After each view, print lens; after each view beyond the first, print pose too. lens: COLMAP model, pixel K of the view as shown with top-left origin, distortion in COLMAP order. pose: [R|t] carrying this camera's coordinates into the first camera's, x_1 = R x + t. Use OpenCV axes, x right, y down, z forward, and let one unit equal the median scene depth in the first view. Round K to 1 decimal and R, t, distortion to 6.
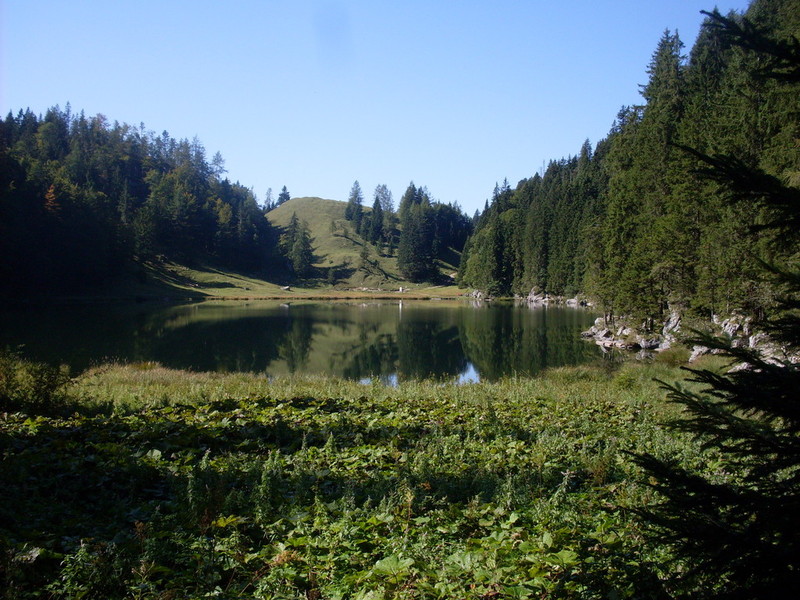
lens RADIAL K [[893.4, 0, 400.2], [0, 893.4, 299.6], [0, 0, 1]] dist [-0.137209, 0.000000]
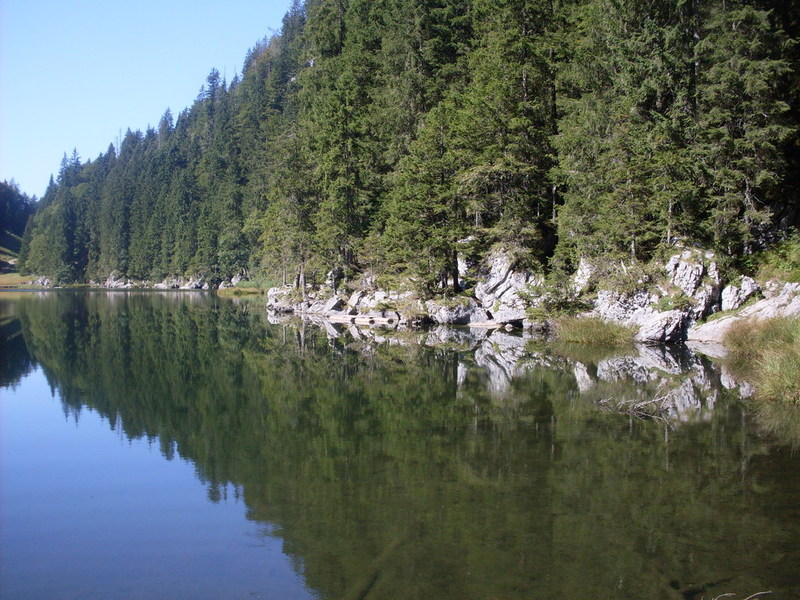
lens RADIAL K [[893.4, 0, 399.8], [0, 893.4, 297.7], [0, 0, 1]] dist [-0.137209, 0.000000]
pose [[0.884598, -0.020332, 0.465911, -0.001288], [0.017454, 0.999793, 0.010492, 0.006142], [-0.466028, -0.001149, 0.884769, 0.098408]]
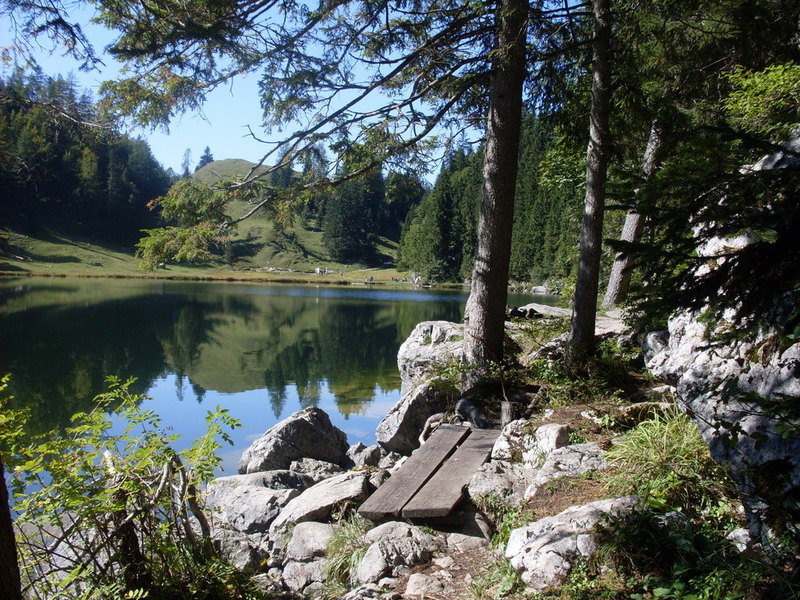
lens RADIAL K [[893.4, 0, 398.3], [0, 893.4, 301.2], [0, 0, 1]] dist [-0.137209, 0.000000]
pose [[0.999704, 0.021341, 0.011695, 0.058750], [-0.021481, 0.999697, 0.011988, 0.003610], [-0.011436, -0.012235, 0.999860, 0.242539]]
